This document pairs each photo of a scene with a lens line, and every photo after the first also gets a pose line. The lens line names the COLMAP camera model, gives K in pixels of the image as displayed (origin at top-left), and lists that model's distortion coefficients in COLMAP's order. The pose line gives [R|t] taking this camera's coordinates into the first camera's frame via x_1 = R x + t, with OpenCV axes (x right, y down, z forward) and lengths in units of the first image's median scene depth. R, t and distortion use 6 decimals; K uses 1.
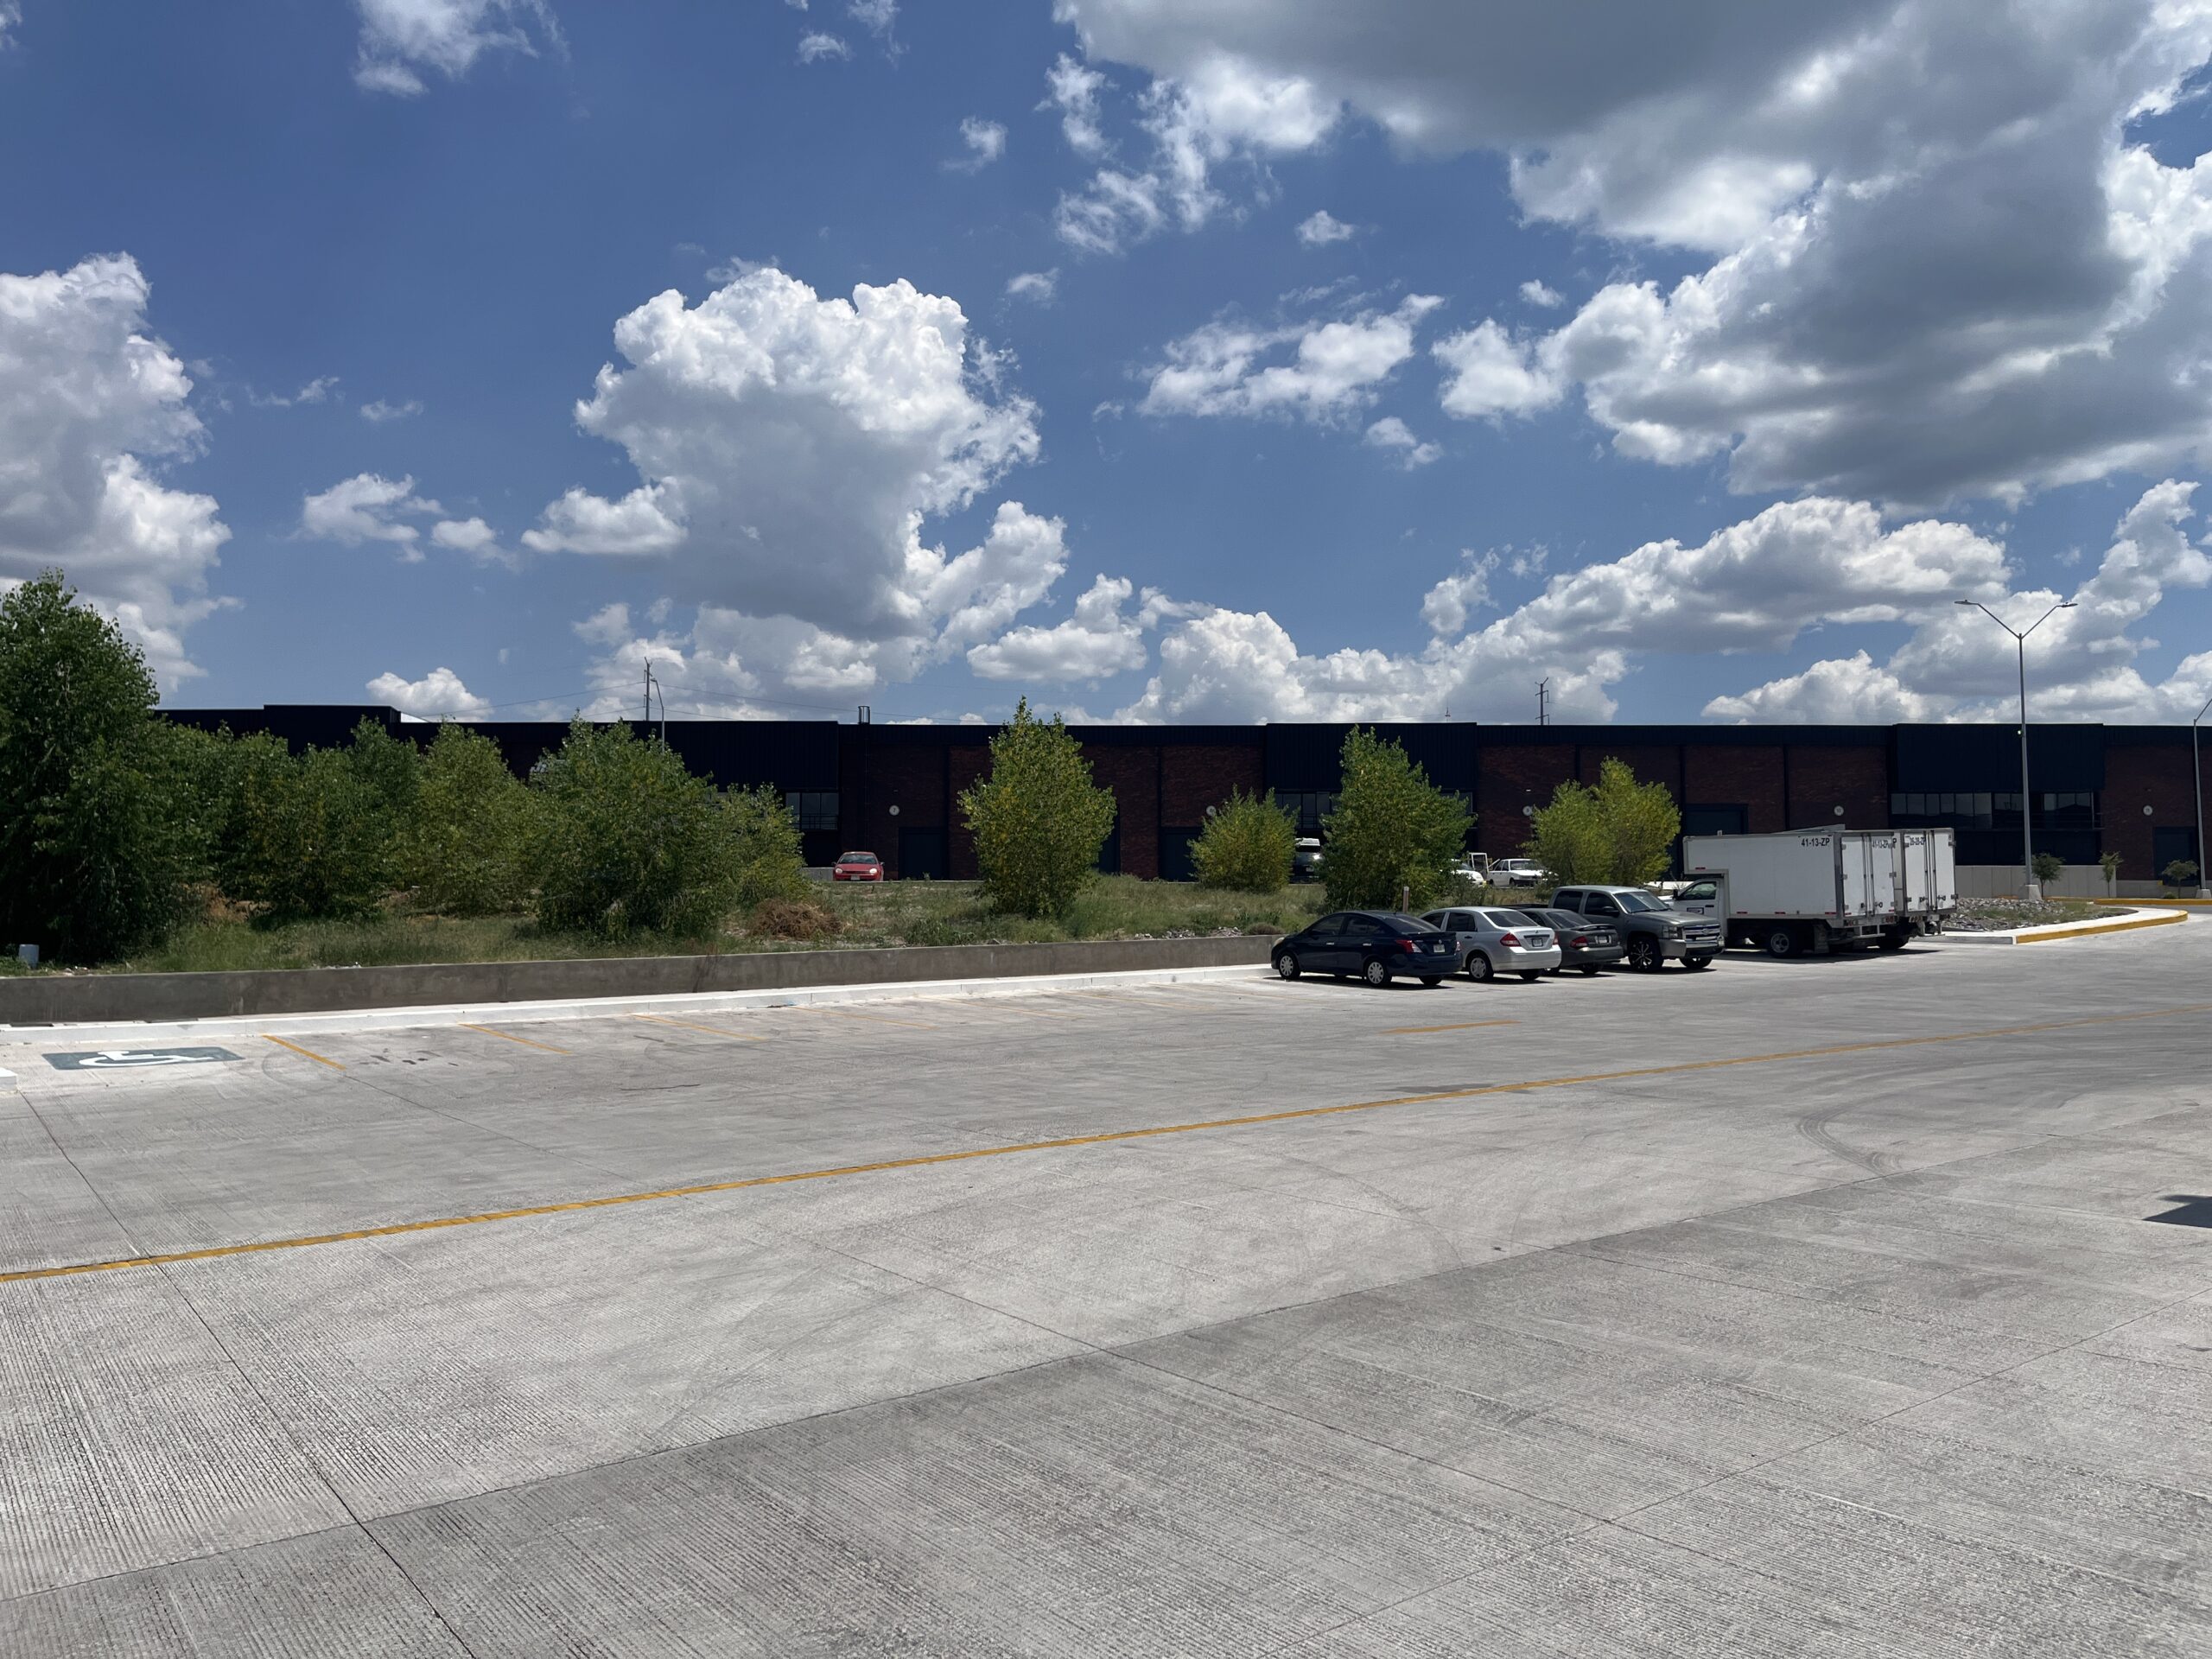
lens RADIAL K [[1656.2, 0, 1106.0], [0, 1656.2, 829.5], [0, 0, 1]] dist [0.101817, -0.113453]
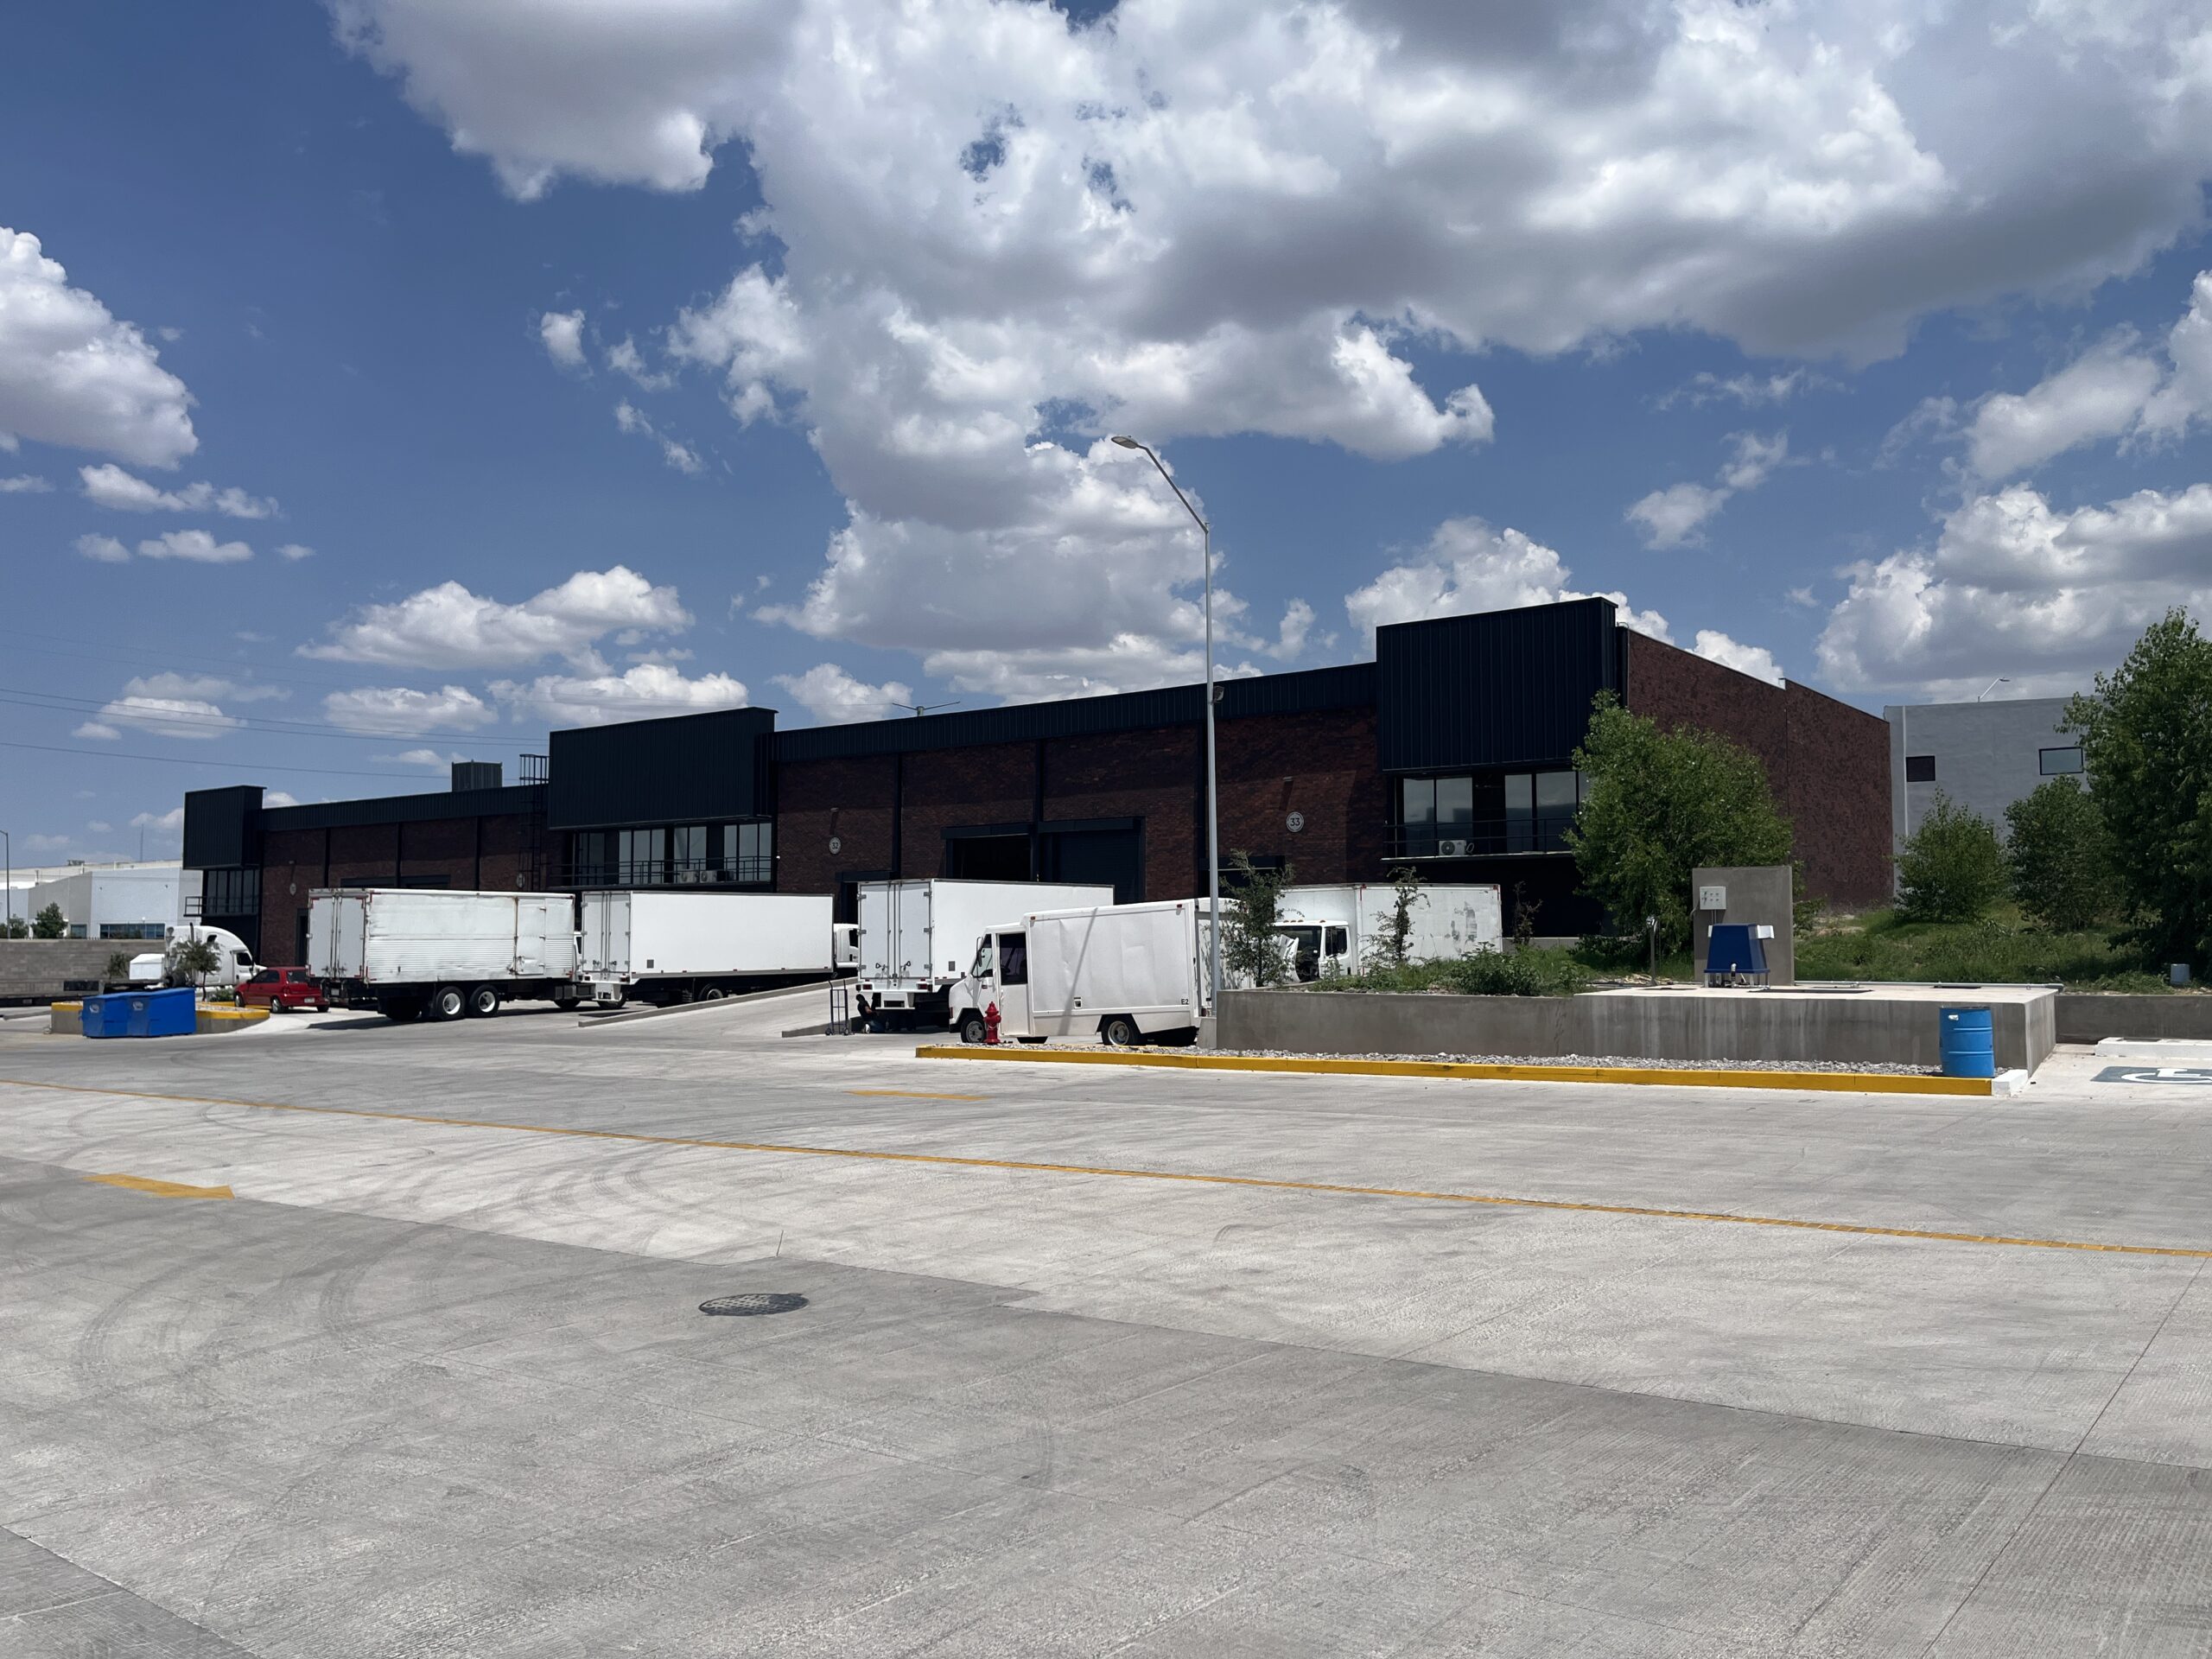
lens RADIAL K [[1656.2, 0, 1106.0], [0, 1656.2, 829.5], [0, 0, 1]] dist [0.101817, -0.113453]
pose [[0.278296, -0.063310, -0.958407, 0.958551], [0.056478, 0.997177, -0.049471, -0.005951], [0.958833, -0.040362, 0.281086, 0.343444]]
